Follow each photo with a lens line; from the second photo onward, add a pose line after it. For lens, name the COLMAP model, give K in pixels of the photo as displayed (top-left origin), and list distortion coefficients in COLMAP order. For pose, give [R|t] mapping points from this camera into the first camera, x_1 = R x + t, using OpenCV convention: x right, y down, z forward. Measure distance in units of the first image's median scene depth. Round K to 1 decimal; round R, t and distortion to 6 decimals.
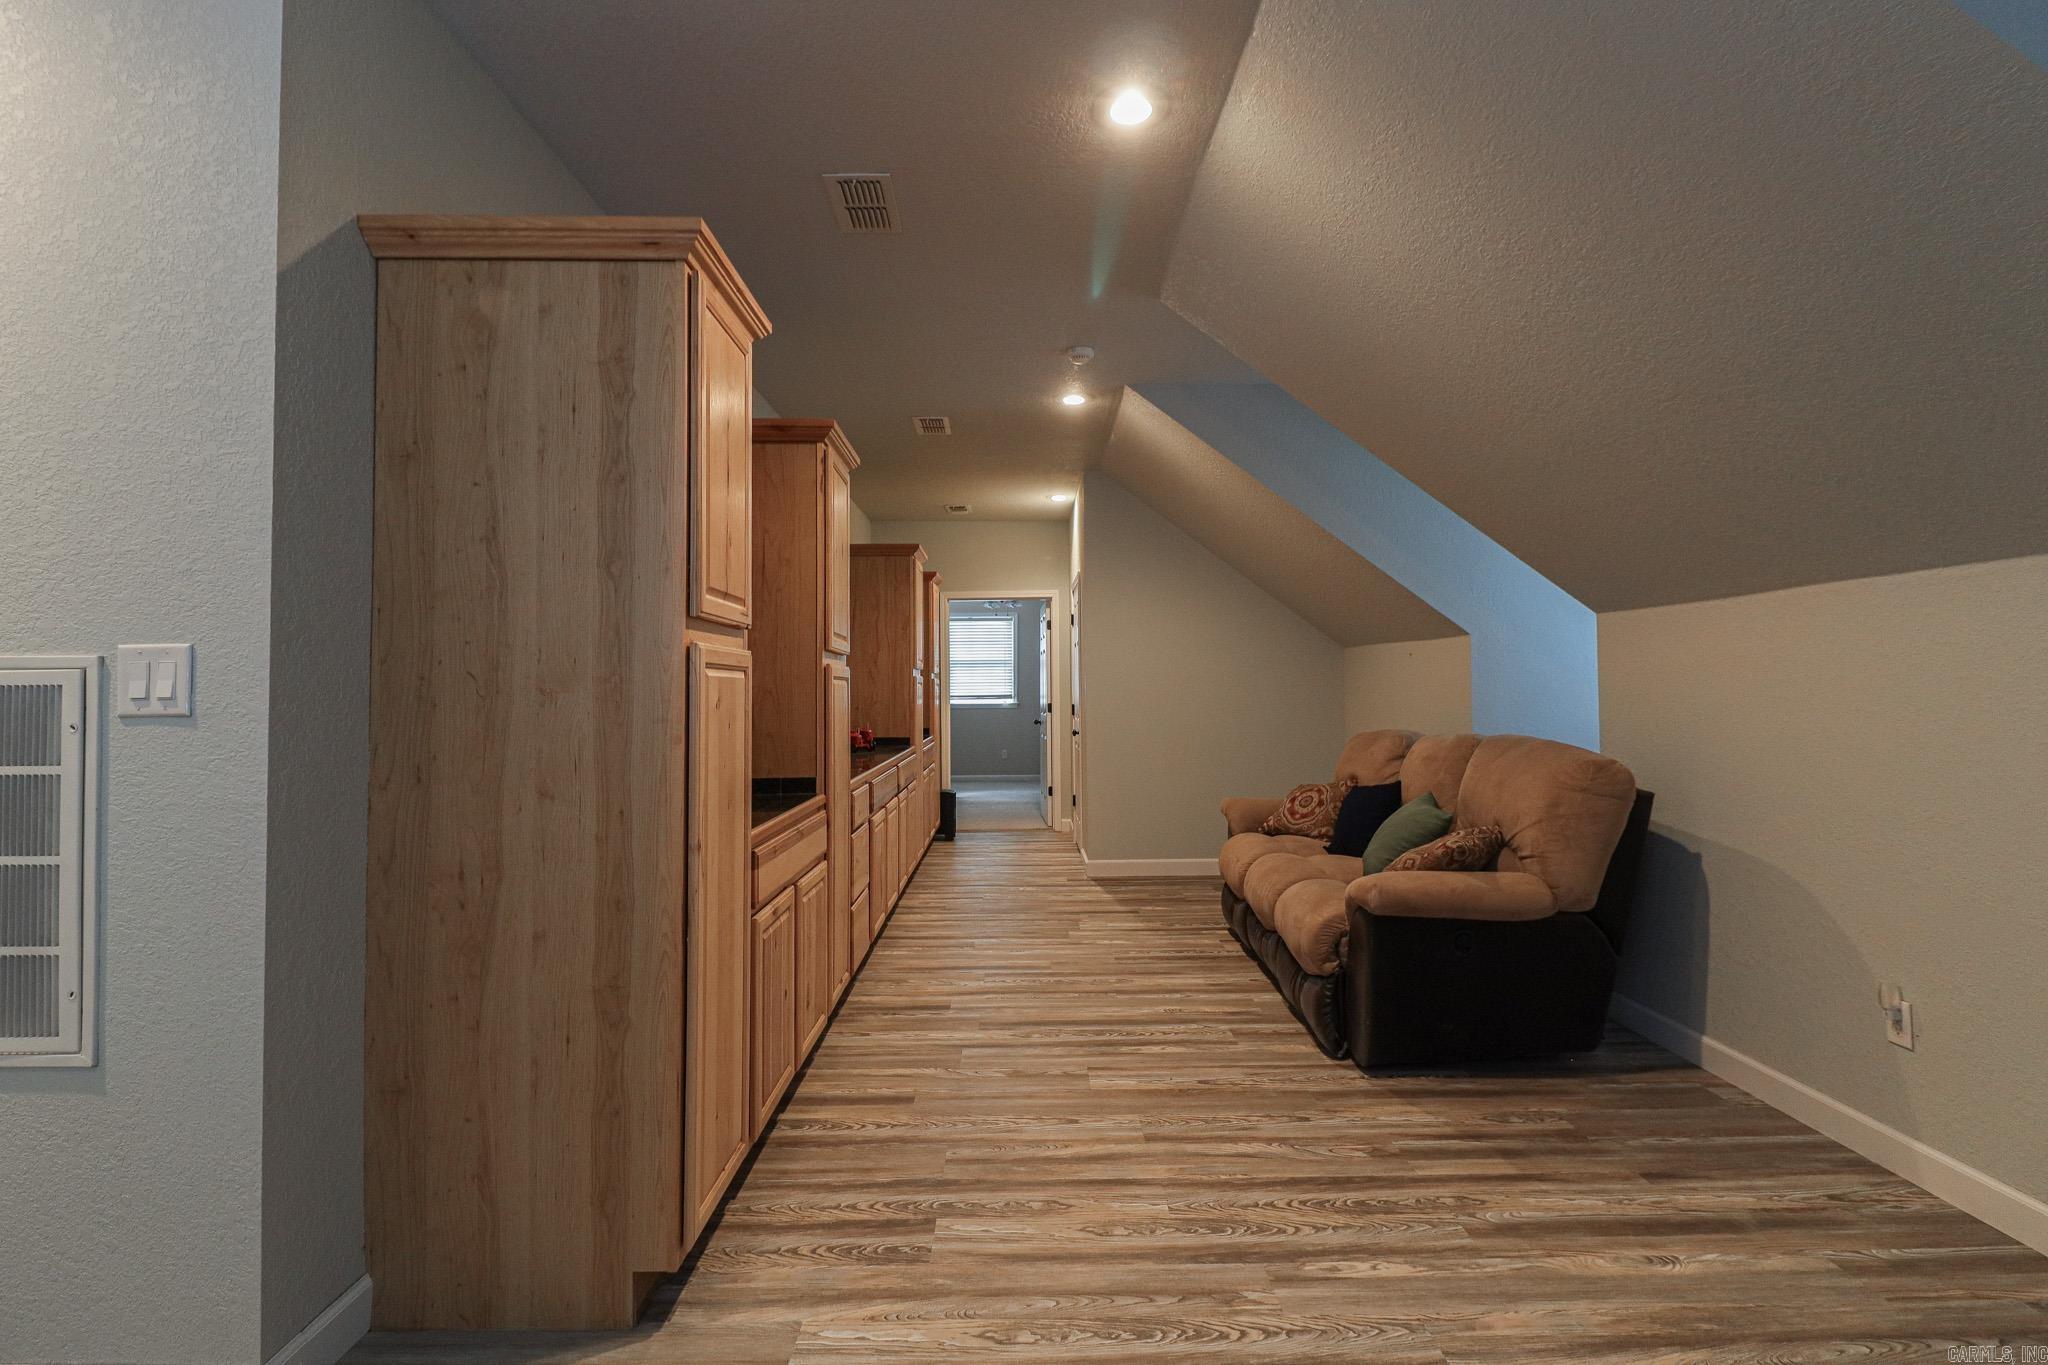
lens RADIAL K [[957.7, 0, 1033.3], [0, 957.7, 690.2], [0, 0, 1]] dist [0.000516, -0.000075]
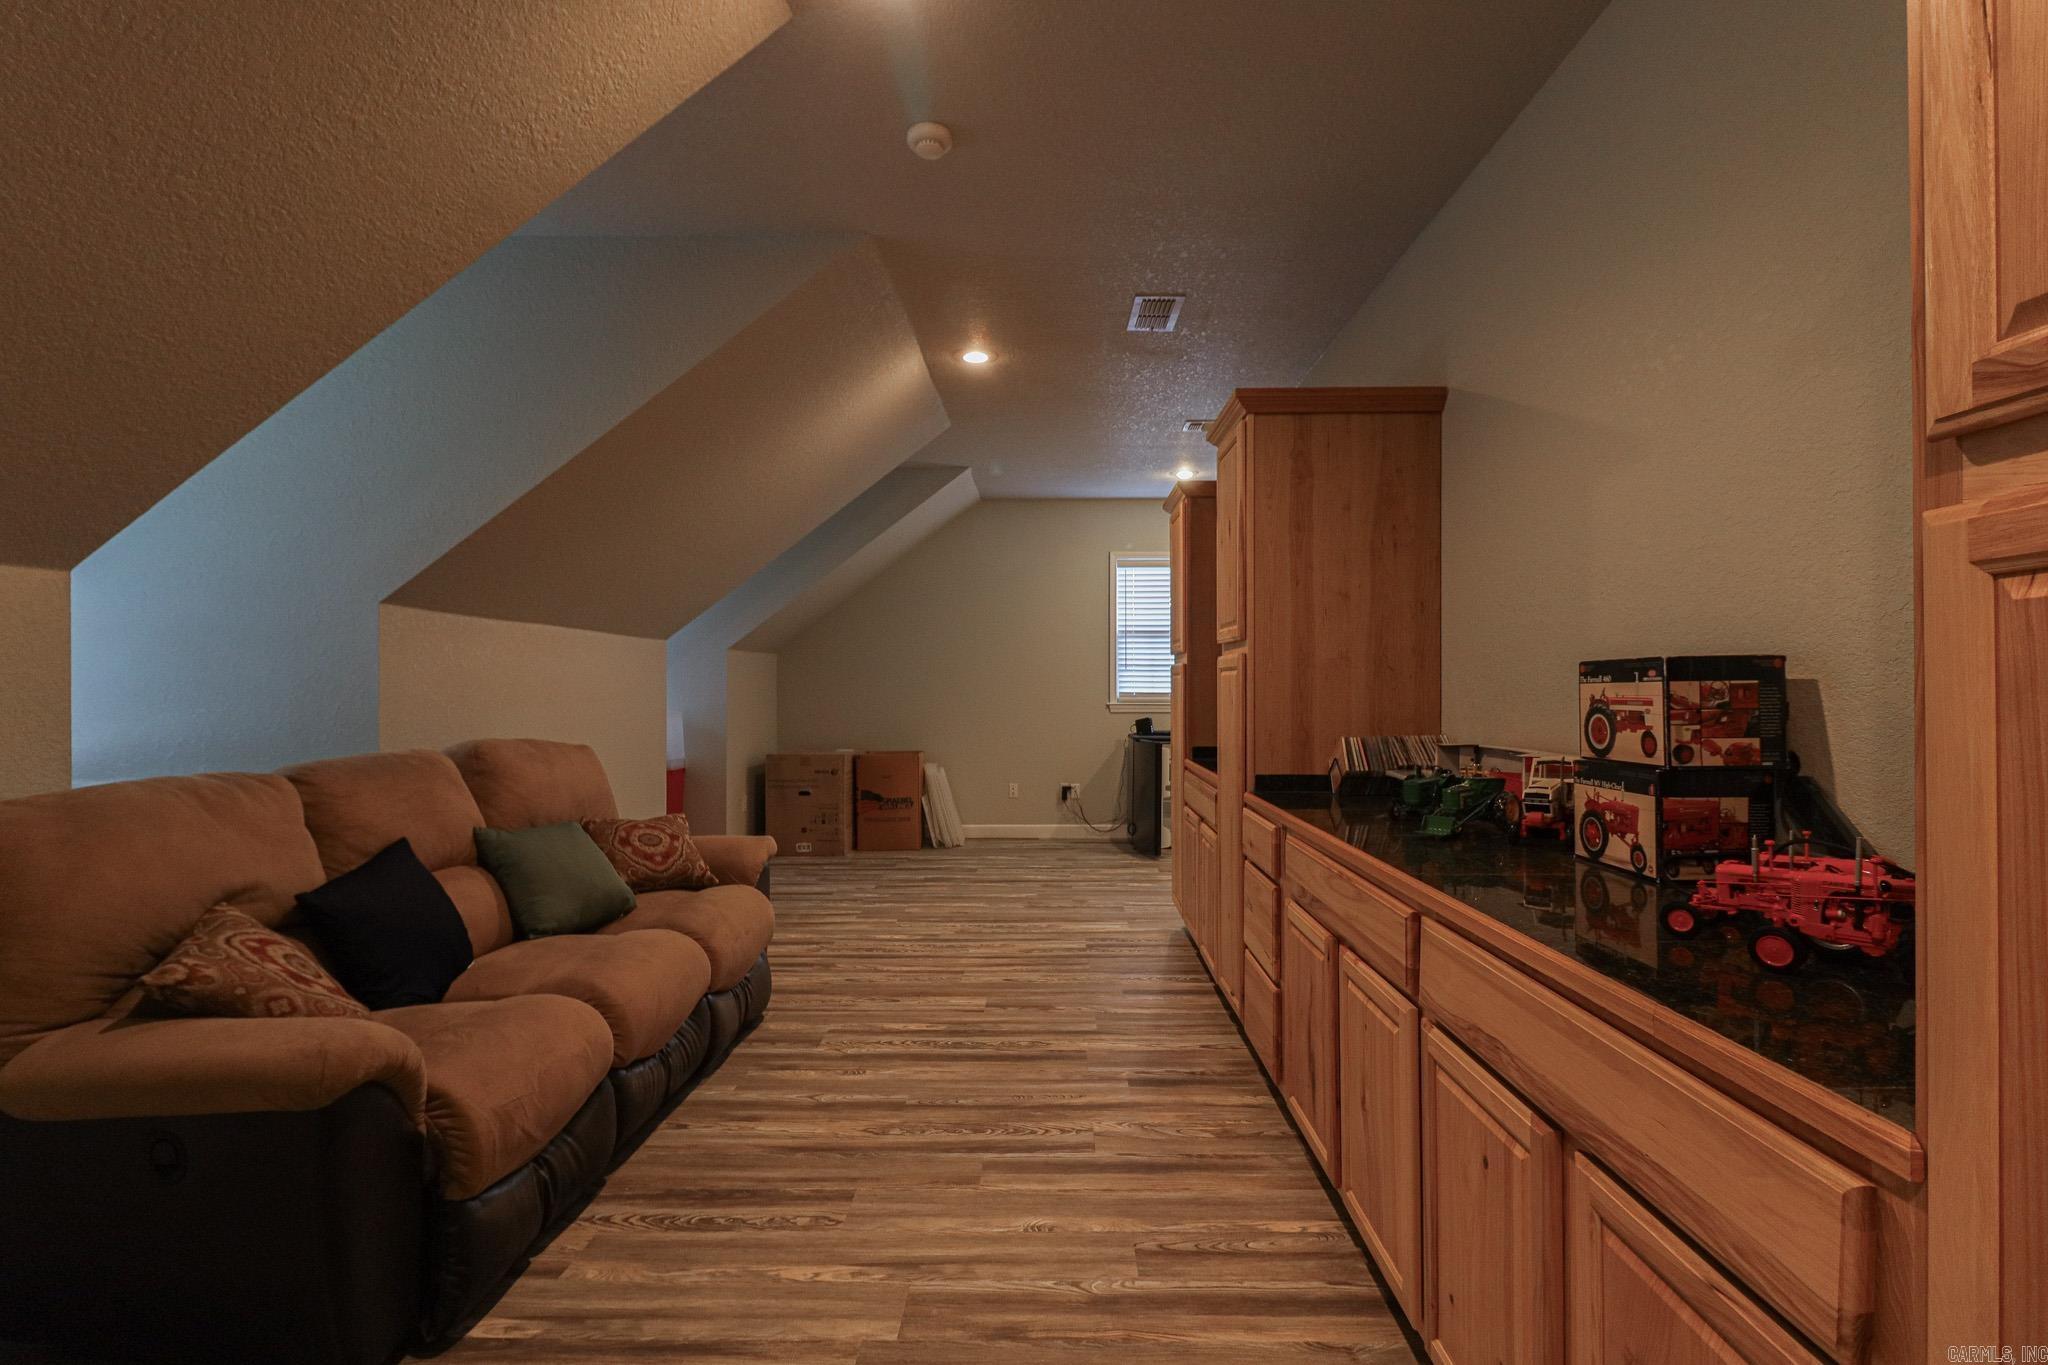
lens RADIAL K [[957.7, 0, 1033.3], [0, 957.7, 690.2], [0, 0, 1]] dist [0.000516, -0.000075]
pose [[-0.999269, 0.010523, 0.036758, -0.044137], [0.010551, 0.999944, 0.000570, 0.006450], [-0.036750, 0.000958, -0.999324, 1.920231]]
